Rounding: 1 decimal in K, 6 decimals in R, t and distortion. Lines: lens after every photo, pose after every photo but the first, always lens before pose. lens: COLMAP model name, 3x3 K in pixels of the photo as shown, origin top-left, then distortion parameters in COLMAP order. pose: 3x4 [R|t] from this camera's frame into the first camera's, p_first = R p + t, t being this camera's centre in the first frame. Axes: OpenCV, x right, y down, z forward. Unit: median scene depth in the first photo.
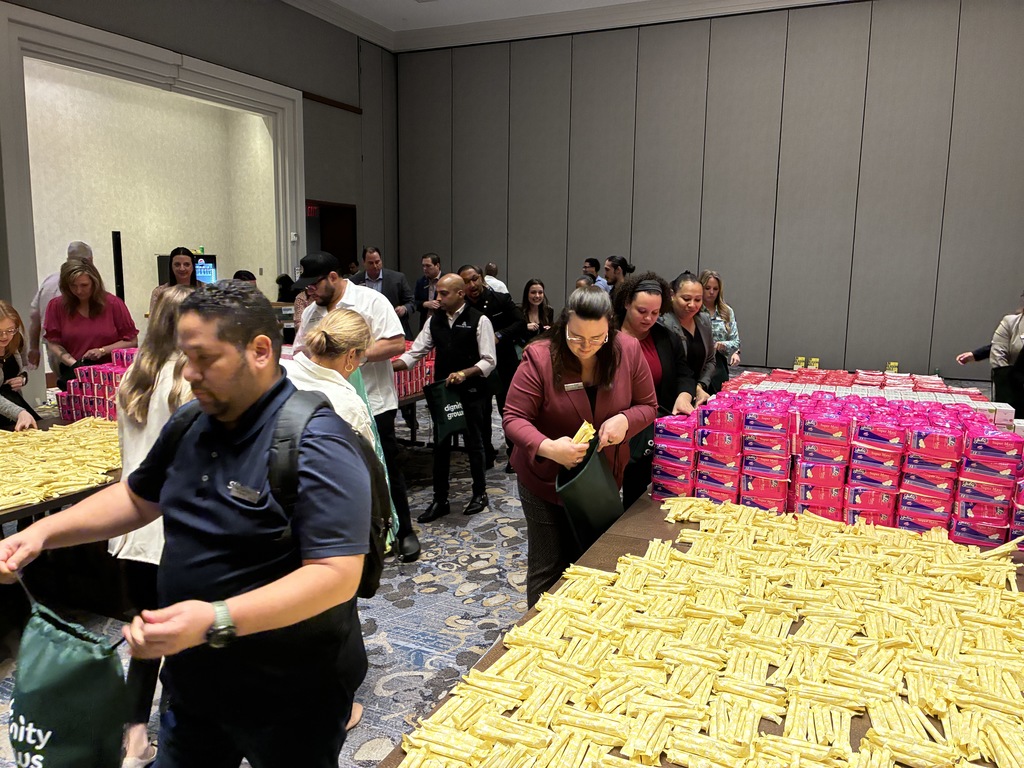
lens RADIAL K [[775.4, 0, 509.0], [0, 775.4, 376.6], [0, 0, 1]] dist [0.036449, -0.043209]
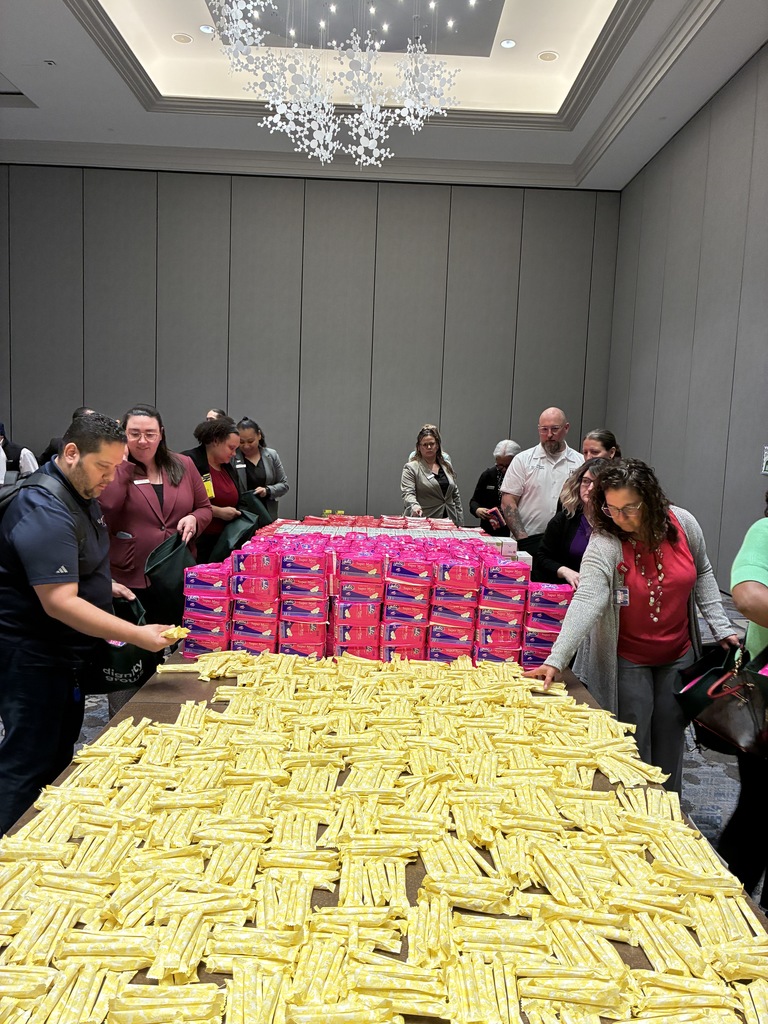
lens RADIAL K [[775.4, 0, 387.3], [0, 775.4, 510.3], [0, 0, 1]] dist [0.036449, -0.043209]
pose [[0.904512, -0.016565, 0.426127, 0.025691], [0.031904, 0.999074, -0.028883, 0.032168], [-0.425254, 0.039720, 0.904202, 0.124573]]
